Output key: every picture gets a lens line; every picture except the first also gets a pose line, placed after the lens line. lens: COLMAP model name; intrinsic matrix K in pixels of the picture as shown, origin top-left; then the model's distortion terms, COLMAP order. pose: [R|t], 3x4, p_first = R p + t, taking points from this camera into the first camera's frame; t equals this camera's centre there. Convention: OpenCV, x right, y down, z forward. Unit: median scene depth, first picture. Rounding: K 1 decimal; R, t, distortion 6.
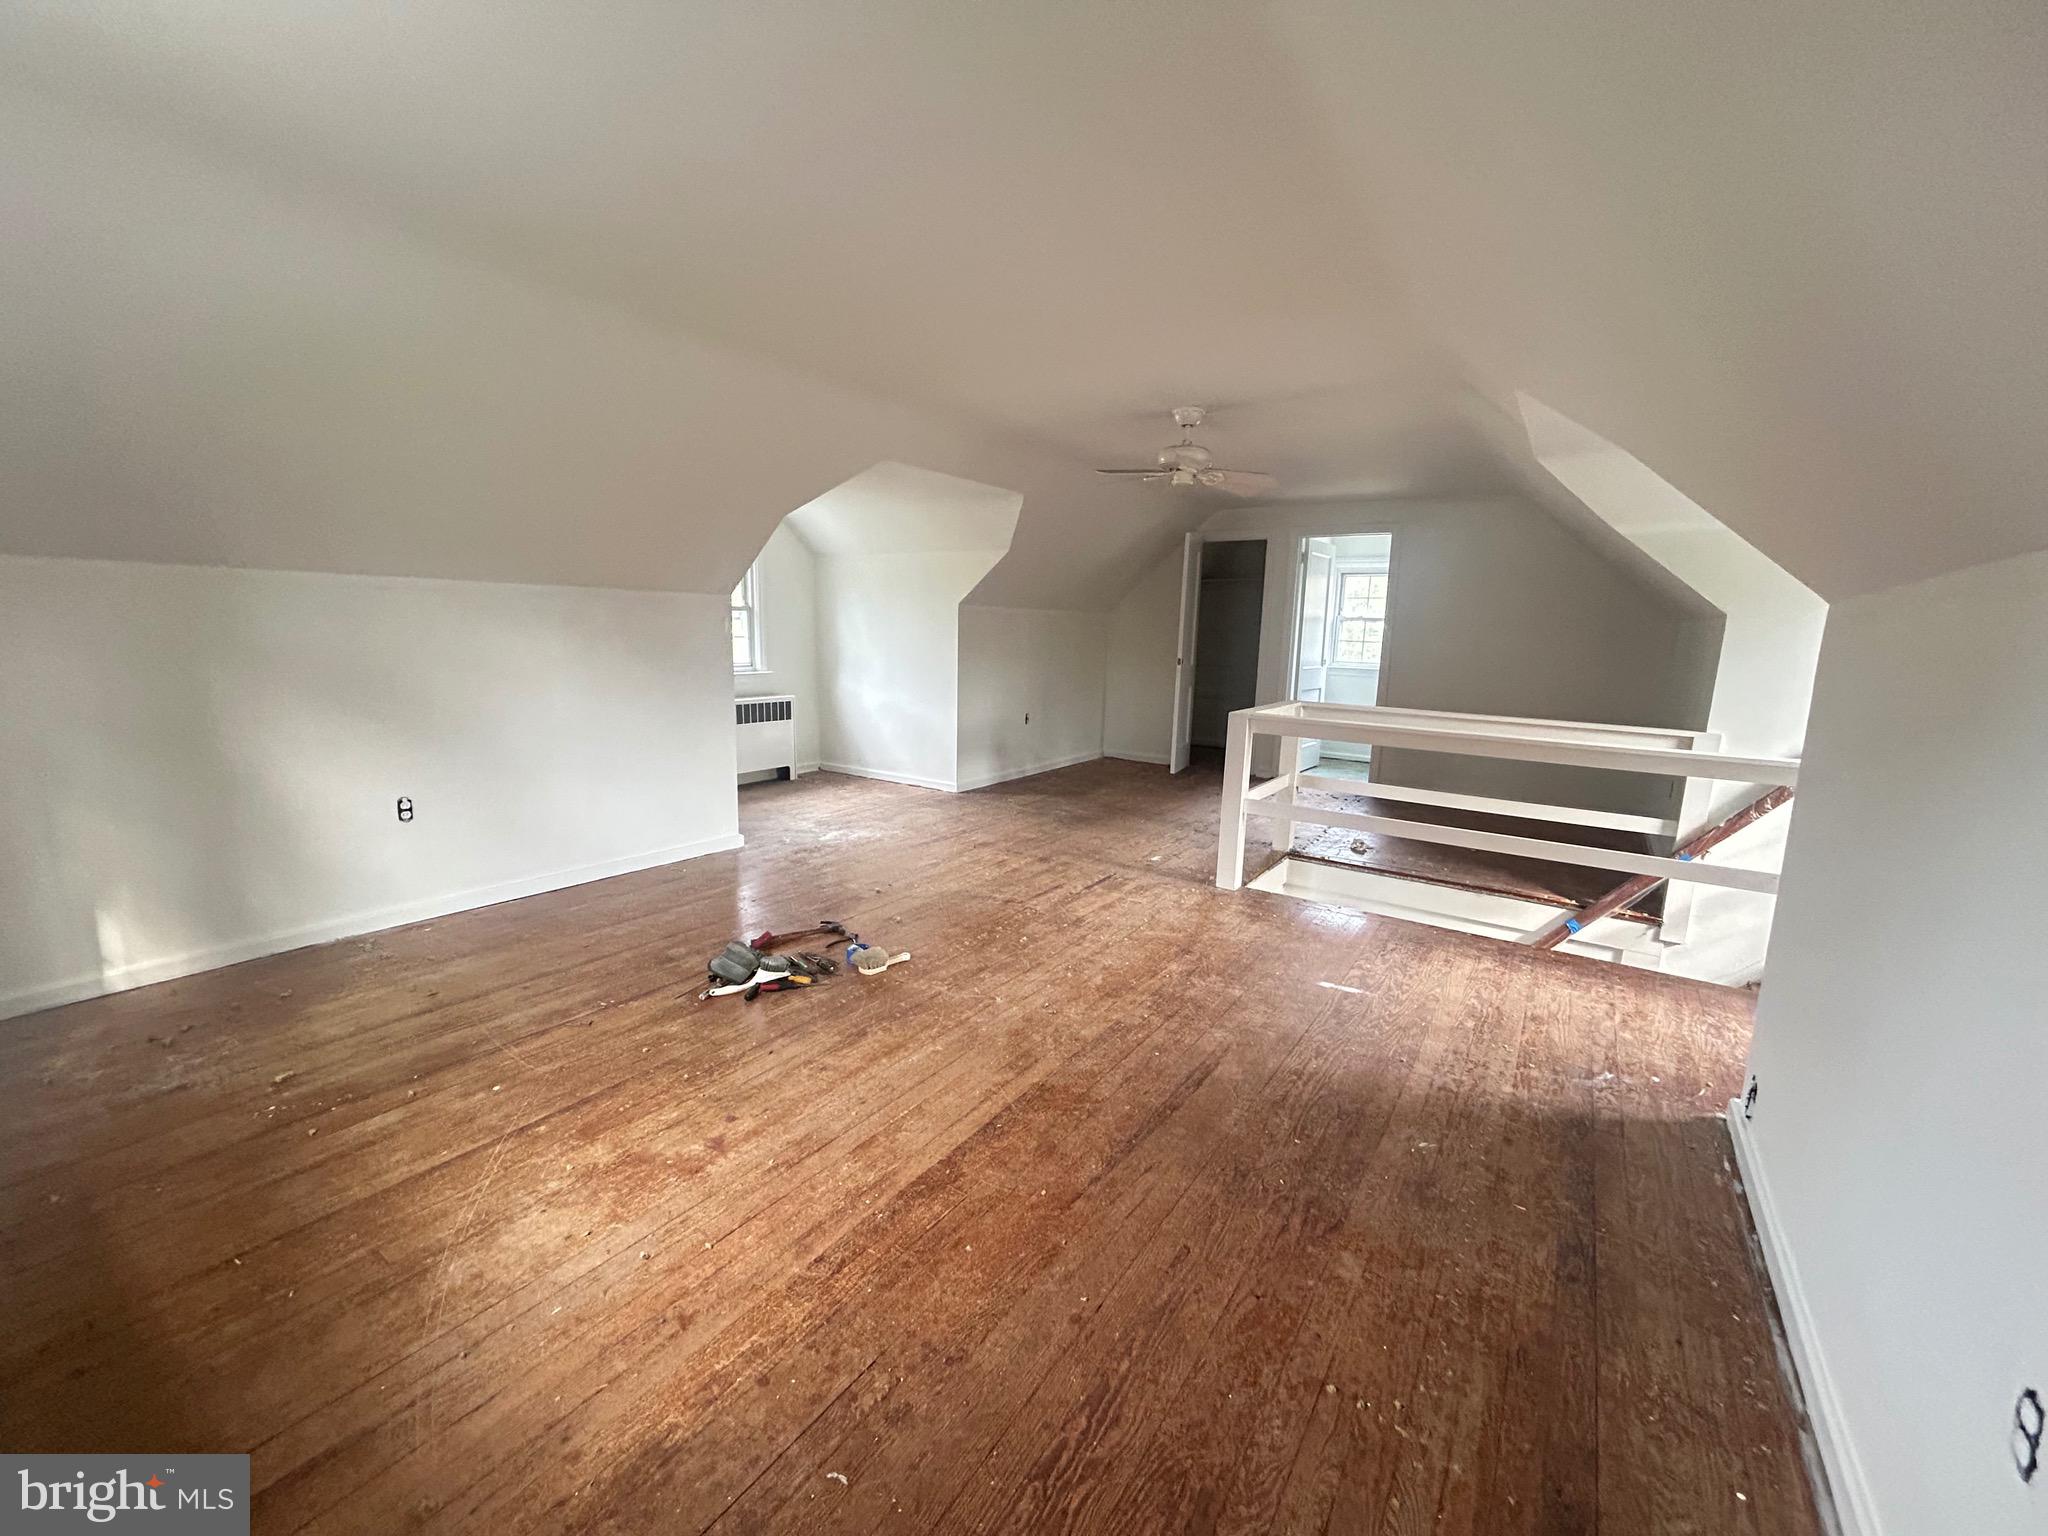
lens RADIAL K [[832.4, 0, 1035.4], [0, 832.4, 763.0], [0, 0, 1]] dist [0.001372, 0.000008]
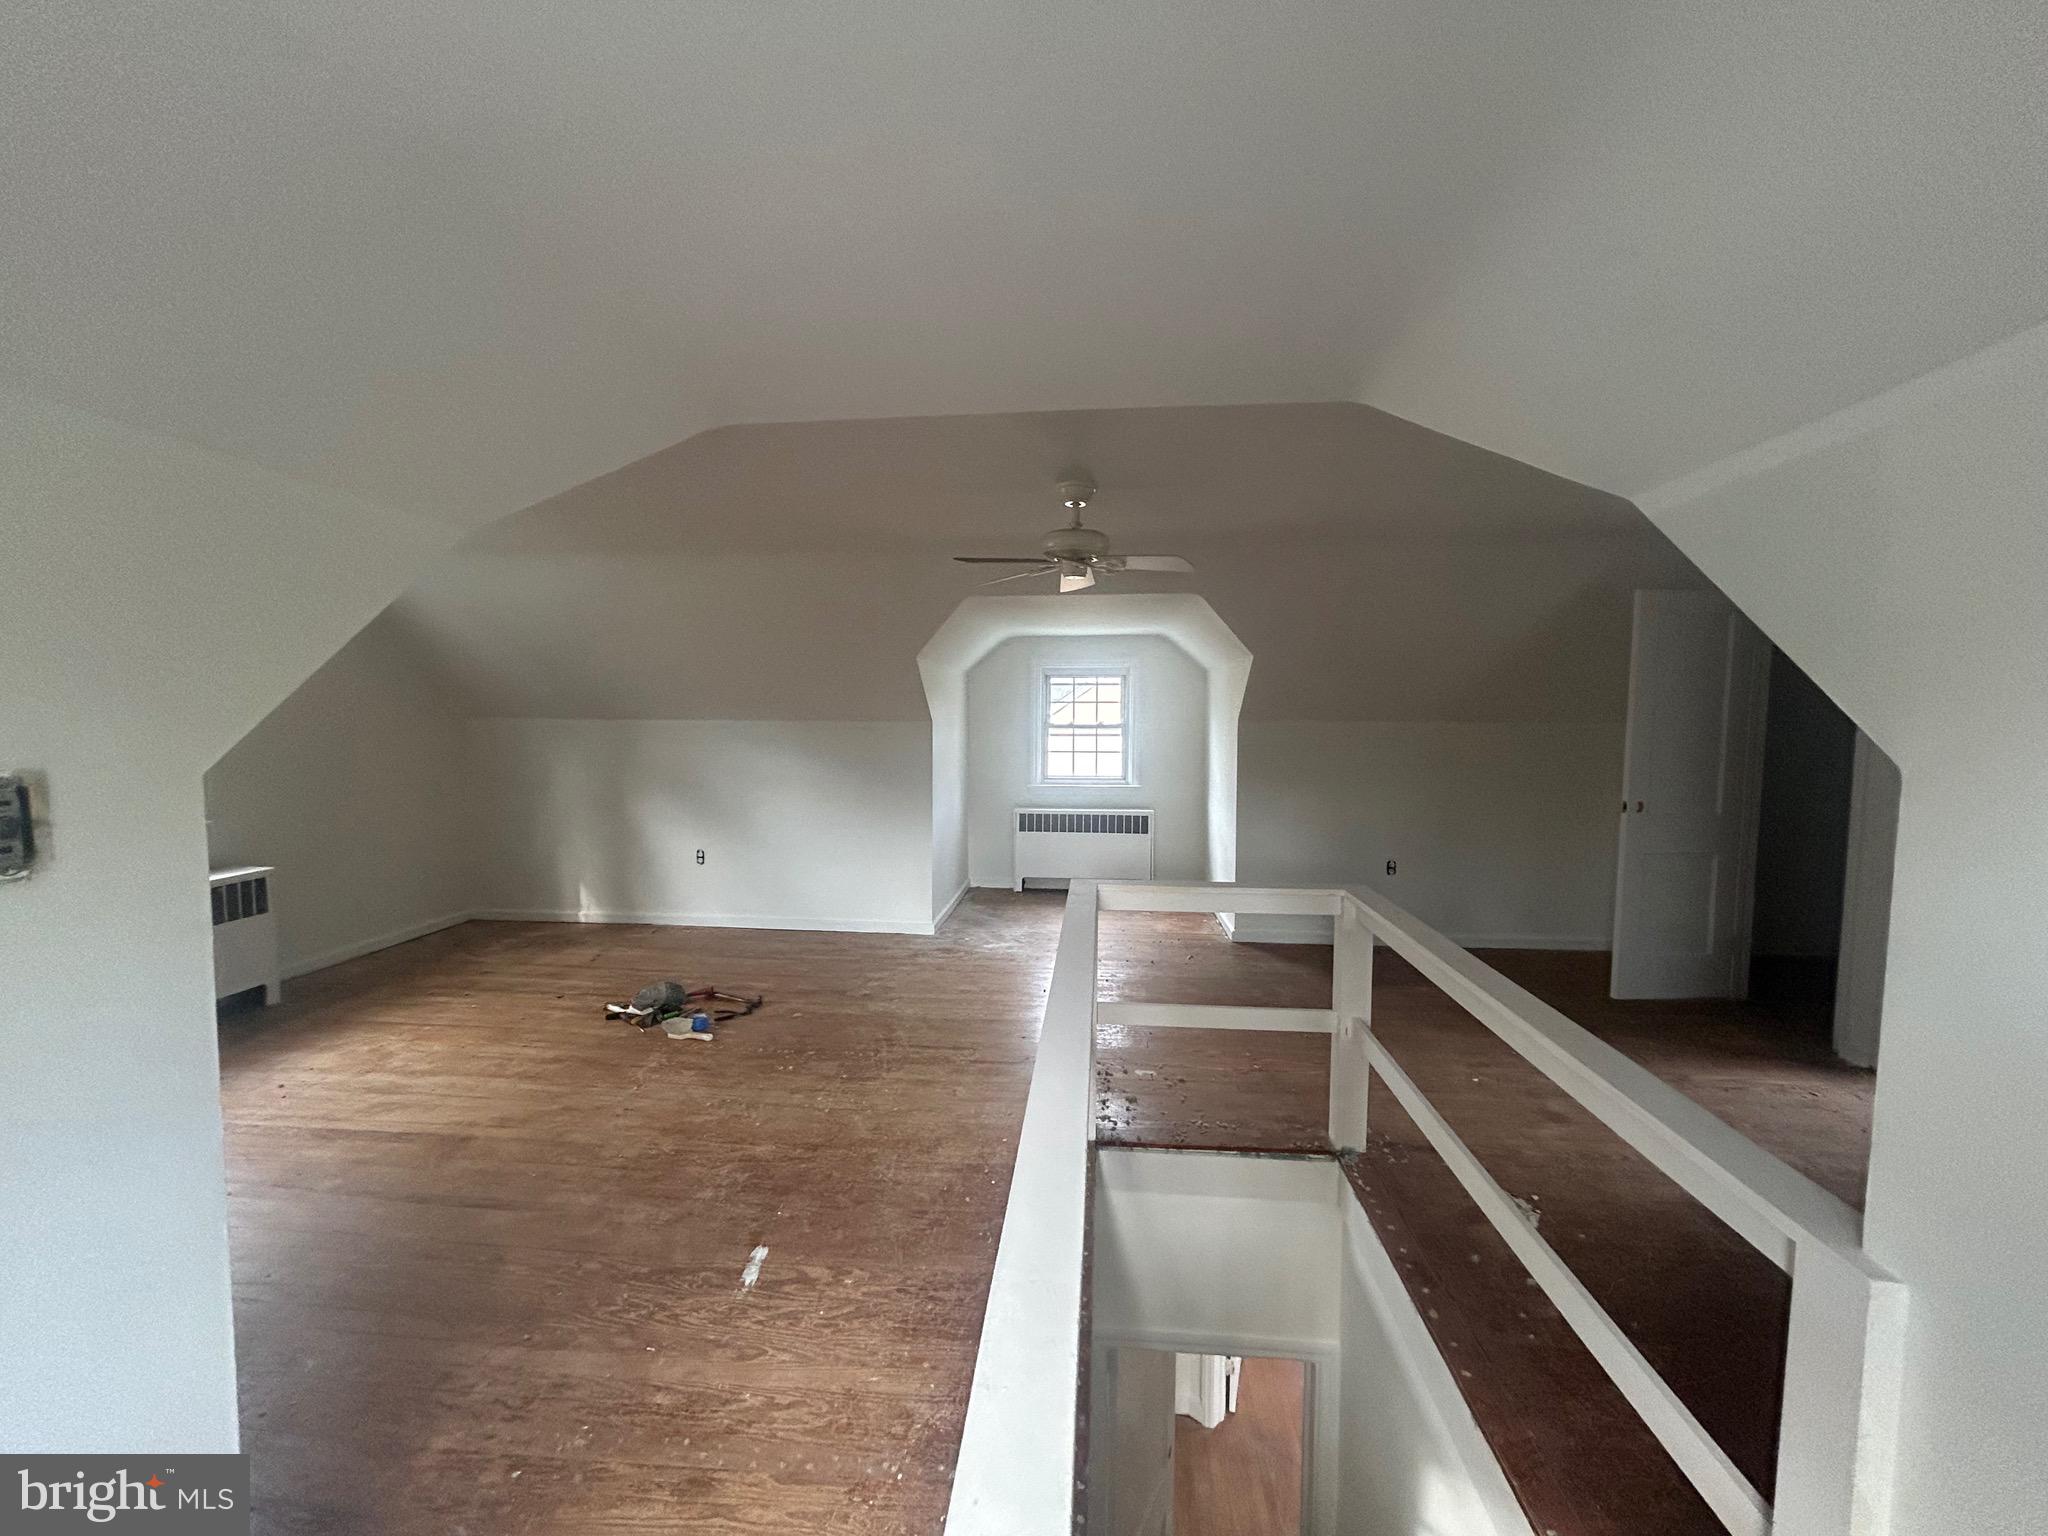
lens RADIAL K [[832.7, 0, 1006.2], [0, 832.7, 727.6], [0, 0, 1]] dist [-0.002156, 0.000112]
pose [[0.474849, -0.008397, -0.880027, 0.916445], [-0.134929, 0.987438, -0.082227, -0.132076], [0.869662, 0.157786, 0.467751, 0.646362]]
